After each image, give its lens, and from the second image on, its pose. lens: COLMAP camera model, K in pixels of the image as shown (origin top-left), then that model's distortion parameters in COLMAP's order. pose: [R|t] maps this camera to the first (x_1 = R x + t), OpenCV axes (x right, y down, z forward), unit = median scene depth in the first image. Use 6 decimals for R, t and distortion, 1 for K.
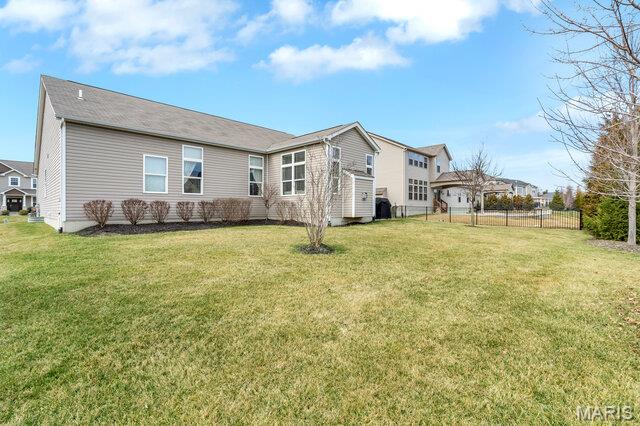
lens RADIAL K [[291.8, 0, 319.3], [0, 291.8, 210.9], [0, 0, 1]] dist [-0.005766, 0.000541]
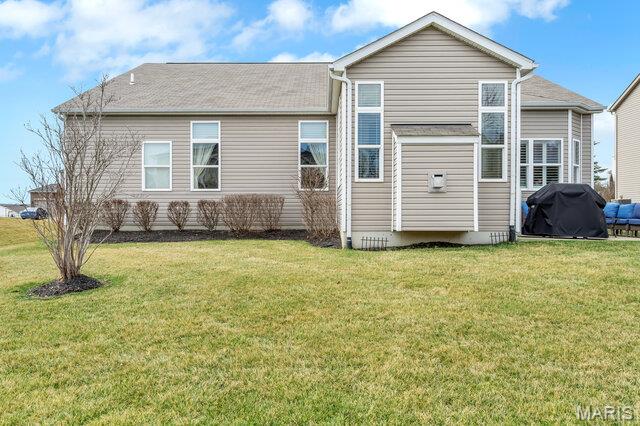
lens RADIAL K [[472.3, 0, 320.4], [0, 472.3, 214.5], [0, 0, 1]] dist [-0.002580, -0.000624]
pose [[0.693499, 0.007225, -0.720421, 0.550218], [-0.001765, 0.999964, 0.008329, -0.009376], [0.720455, -0.004504, 0.693487, 0.407296]]
